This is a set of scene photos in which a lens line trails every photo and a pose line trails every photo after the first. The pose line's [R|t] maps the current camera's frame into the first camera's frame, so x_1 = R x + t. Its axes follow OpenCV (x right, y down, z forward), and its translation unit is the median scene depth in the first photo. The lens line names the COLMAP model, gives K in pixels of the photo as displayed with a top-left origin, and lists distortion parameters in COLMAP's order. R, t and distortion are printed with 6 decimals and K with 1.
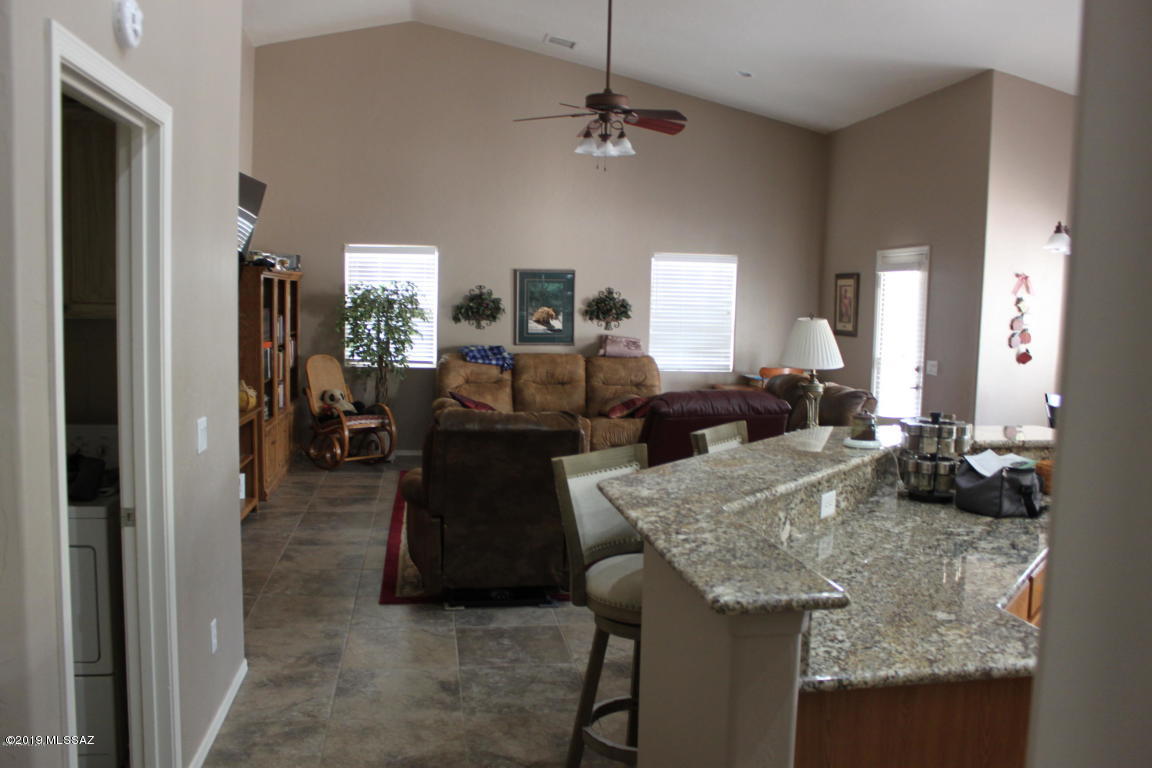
lens RADIAL K [[980.9, 0, 576.5], [0, 980.9, 385.0], [0, 0, 1]] dist [-0.007134, -0.001332]
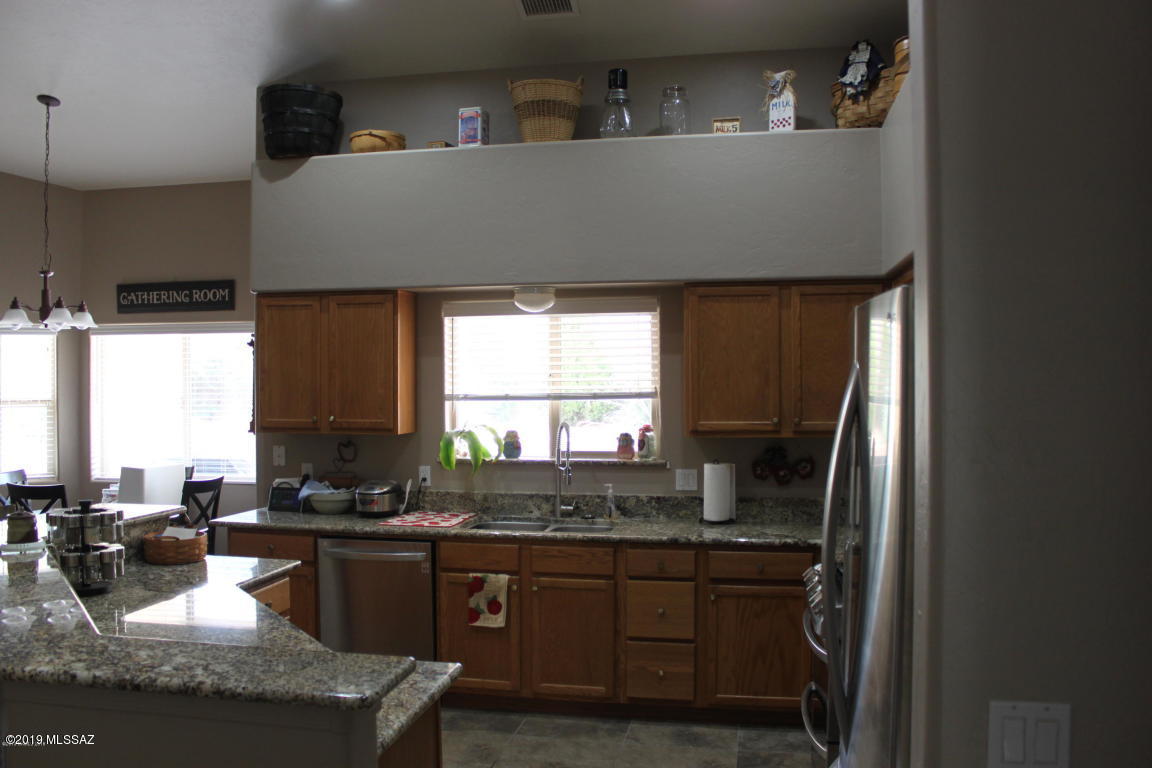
lens RADIAL K [[980.9, 0, 577.1], [0, 980.9, 386.5], [0, 0, 1]] dist [-0.007134, -0.001332]
pose [[0.355151, -0.017260, 0.934650, -0.600653], [0.077496, 0.996932, -0.011037, -0.059761], [-0.931591, 0.076351, 0.355399, 0.347659]]
